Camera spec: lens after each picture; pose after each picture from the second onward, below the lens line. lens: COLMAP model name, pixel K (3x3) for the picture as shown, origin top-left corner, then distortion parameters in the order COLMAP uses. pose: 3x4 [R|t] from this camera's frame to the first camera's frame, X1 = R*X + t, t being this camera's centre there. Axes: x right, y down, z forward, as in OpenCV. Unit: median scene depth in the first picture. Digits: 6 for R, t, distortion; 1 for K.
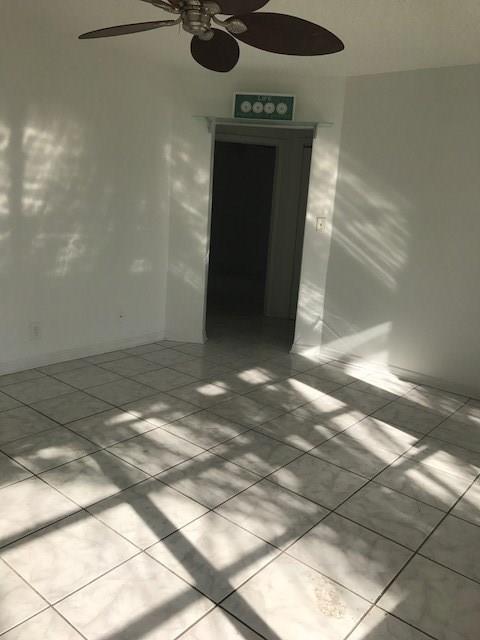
lens RADIAL K [[520.2, 0, 240.0], [0, 520.2, 320.0], [0, 0, 1]] dist [0.005555, -0.003563]
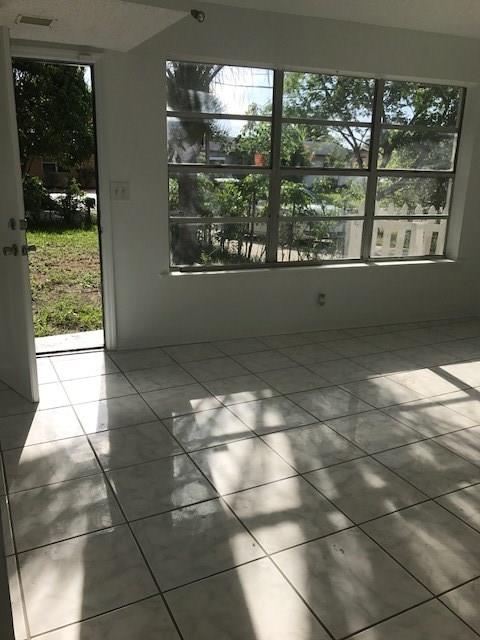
lens RADIAL K [[523.6, 0, 240.0], [0, 523.6, 320.0], [0, 0, 1]] dist [0.000165, 0.000349]
pose [[-0.916869, -0.186488, 0.352950, 0.059896], [0.008227, 0.875152, 0.483777, -0.295533], [-0.399103, 0.446464, -0.800866, 1.395544]]
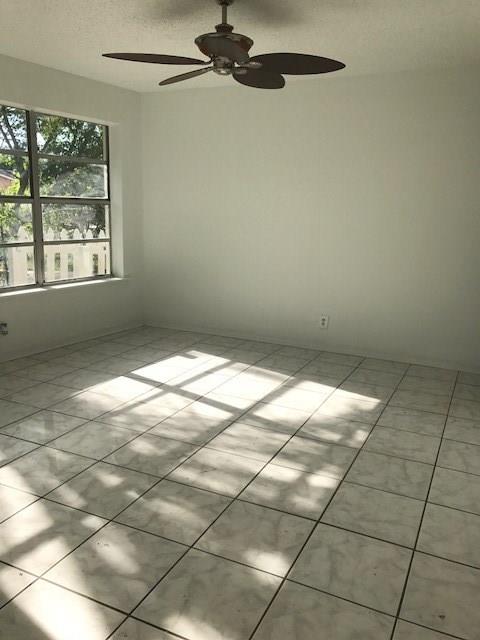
lens RADIAL K [[523.6, 0, 240.0], [0, 523.6, 320.0], [0, 0, 1]] dist [0.000165, 0.000349]
pose [[-0.962865, -0.033038, -0.267956, 0.130928], [-0.142574, 0.905034, 0.400732, -0.314574], [0.229270, 0.424054, -0.876136, 1.472861]]
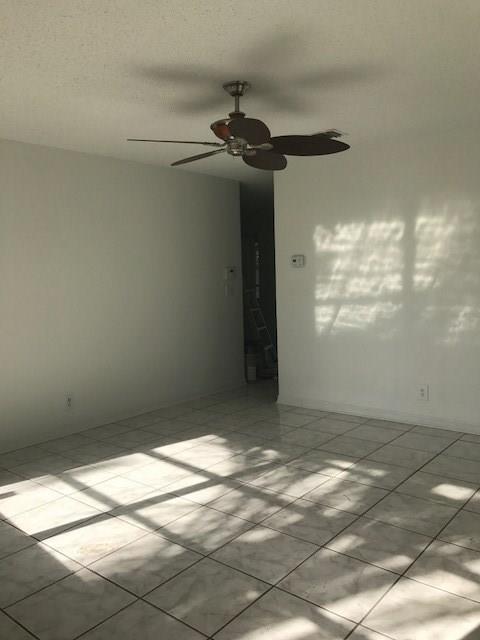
lens RADIAL K [[520.2, 0, 240.0], [0, 520.2, 320.0], [0, 0, 1]] dist [0.005555, -0.003563]
pose [[0.006179, 0.020182, -0.999777, 0.822692], [-0.195073, 0.980613, 0.018589, -0.085622], [0.980769, 0.194914, 0.009996, 0.661208]]
